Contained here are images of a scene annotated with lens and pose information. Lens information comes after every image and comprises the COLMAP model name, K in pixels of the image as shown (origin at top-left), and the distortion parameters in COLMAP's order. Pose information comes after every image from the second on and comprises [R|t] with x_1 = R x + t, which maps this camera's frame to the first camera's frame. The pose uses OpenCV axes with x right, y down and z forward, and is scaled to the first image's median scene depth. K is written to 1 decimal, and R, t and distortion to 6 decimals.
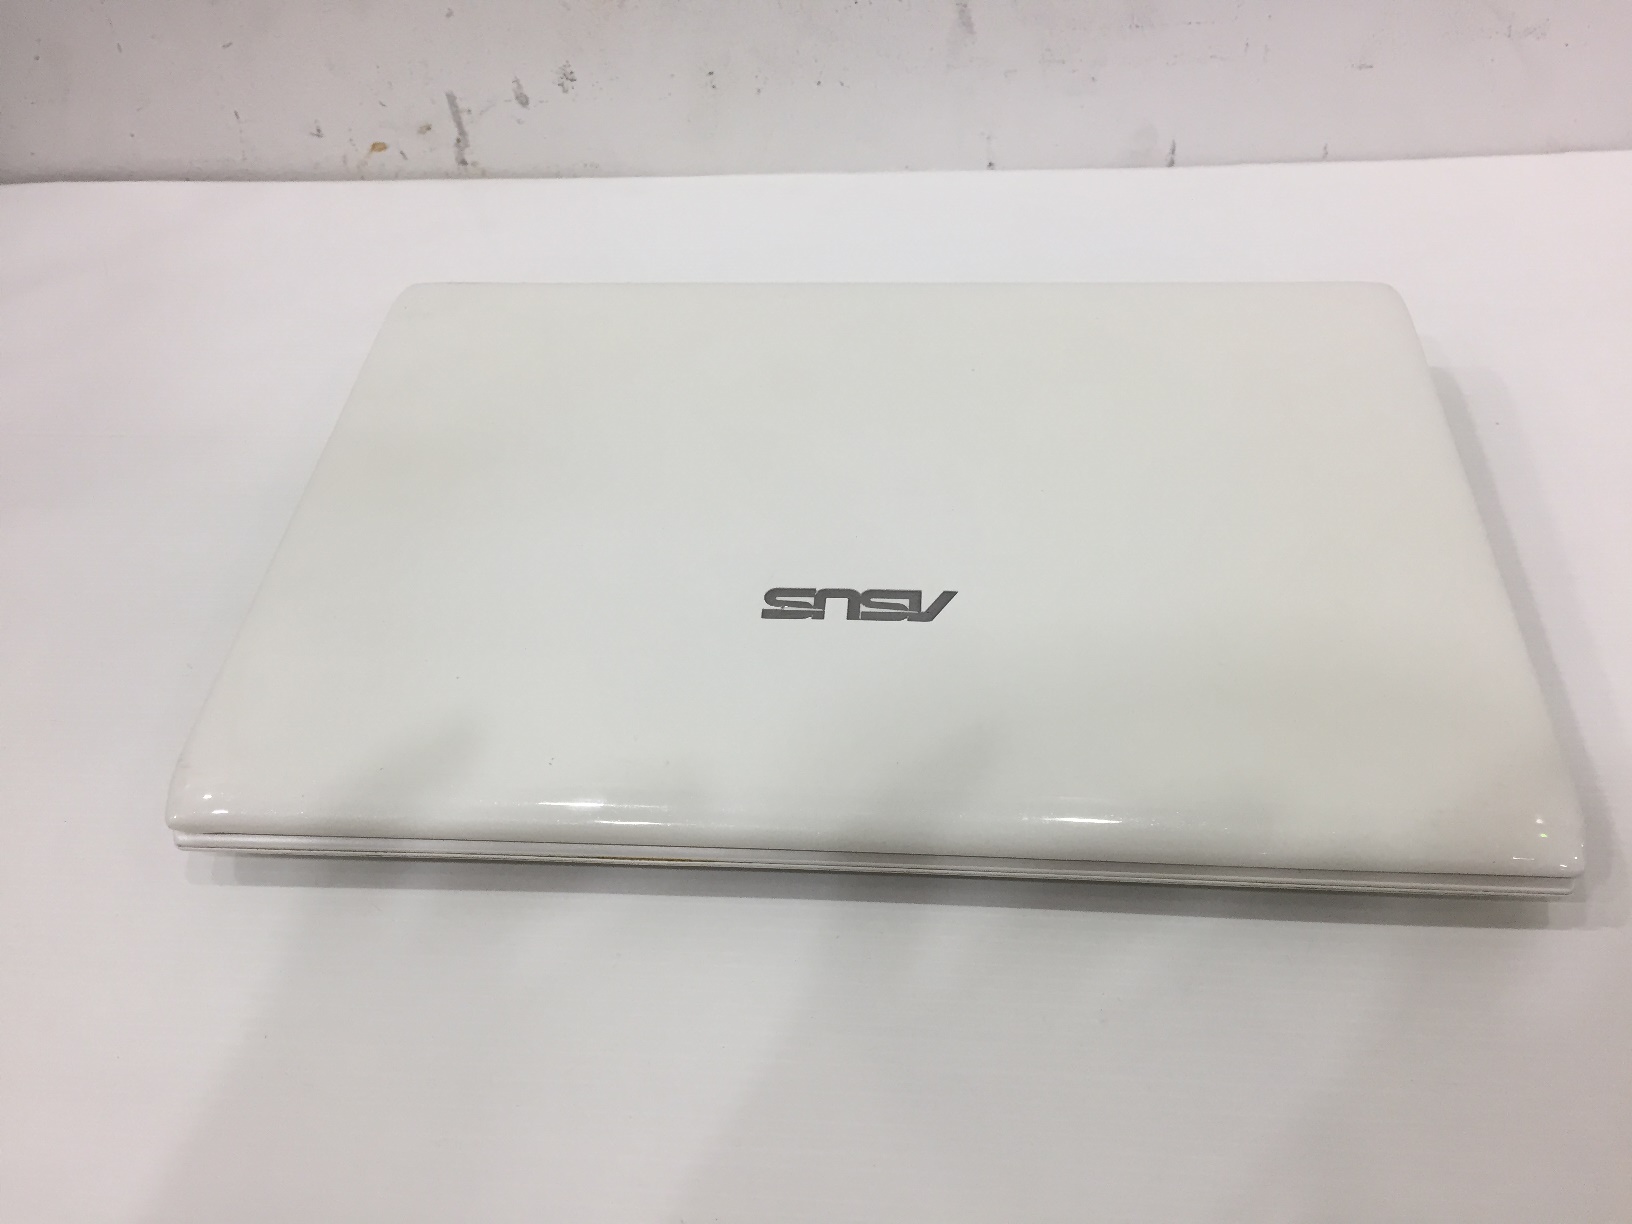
lens RADIAL K [[1389.3, 0, 810.8], [0, 1389.3, 612.8], [0, 0, 1]] dist [0.059301, -0.073379]
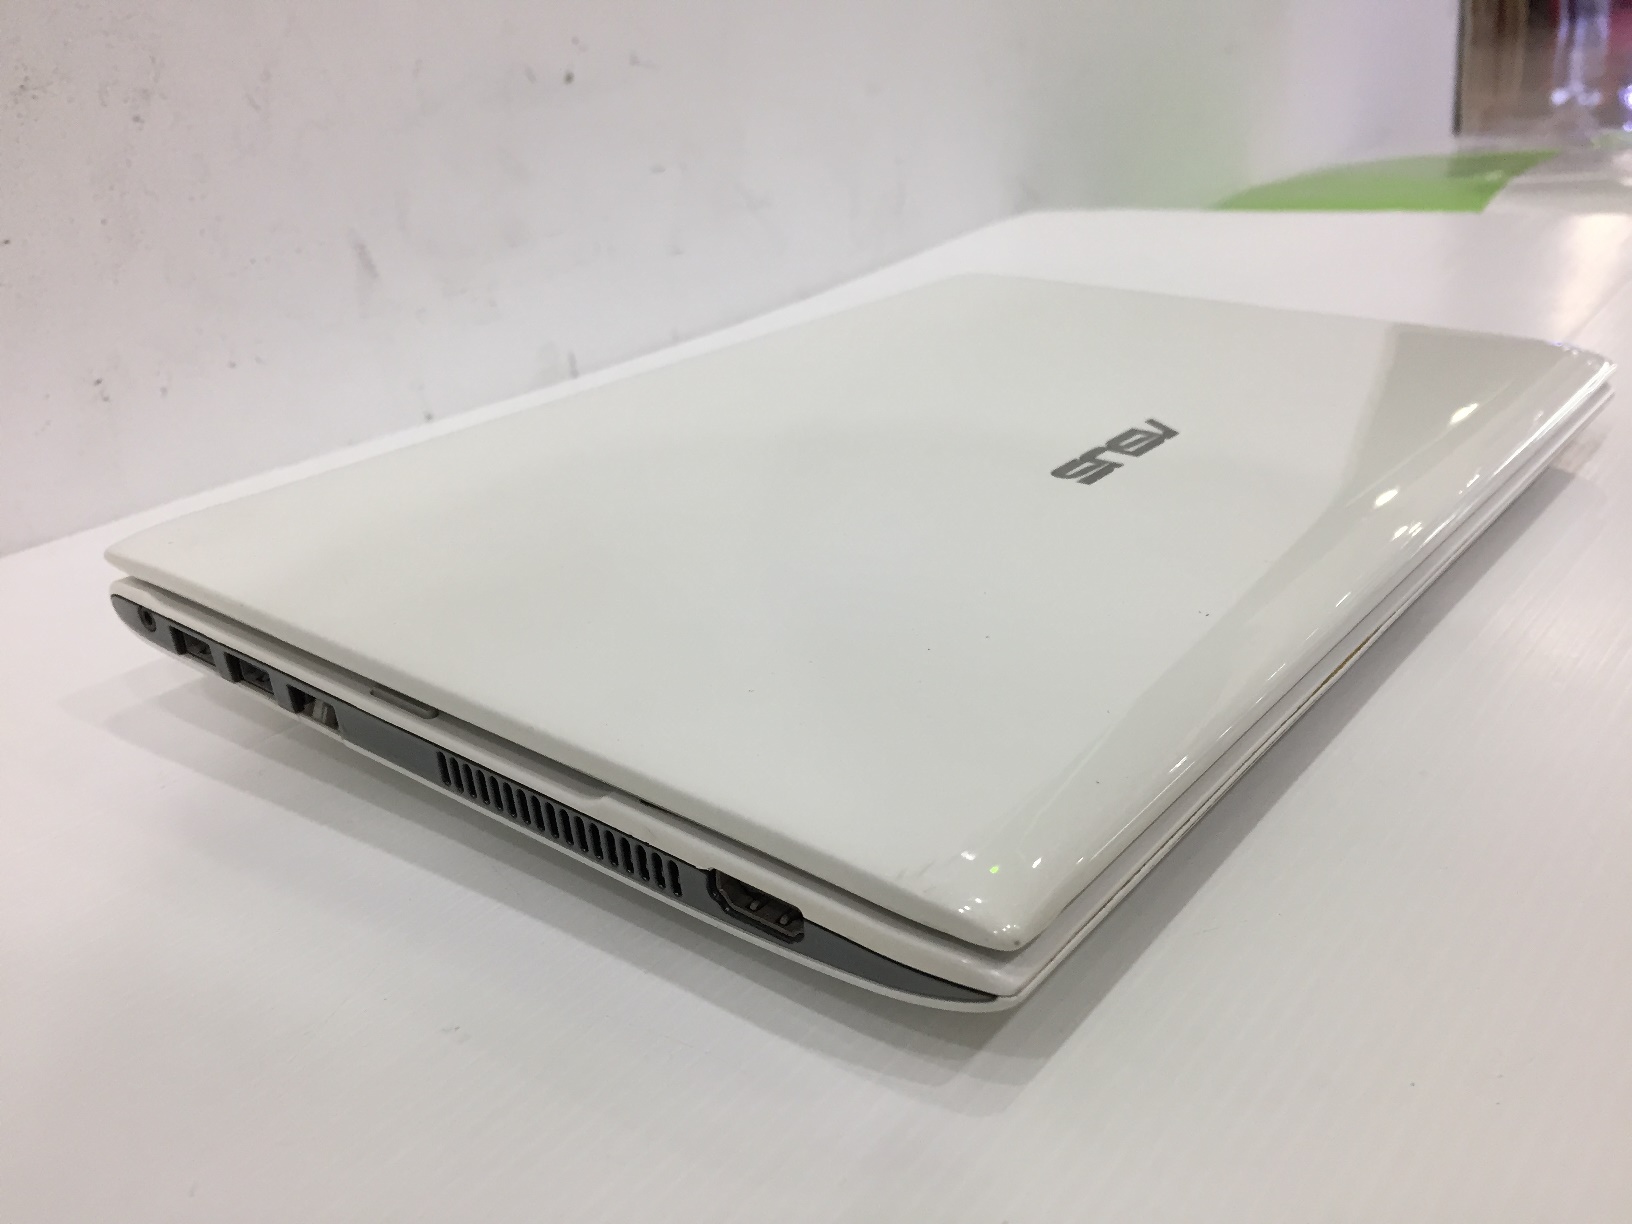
lens RADIAL K [[1389.3, 0, 808.9], [0, 1389.3, 608.2], [0, 0, 1]] dist [0.059301, -0.073379]
pose [[0.570363, -0.315970, 0.758188, -0.526412], [0.602485, 0.788328, -0.124702, 0.043421], [-0.558298, 0.527923, 0.640000, 0.407320]]
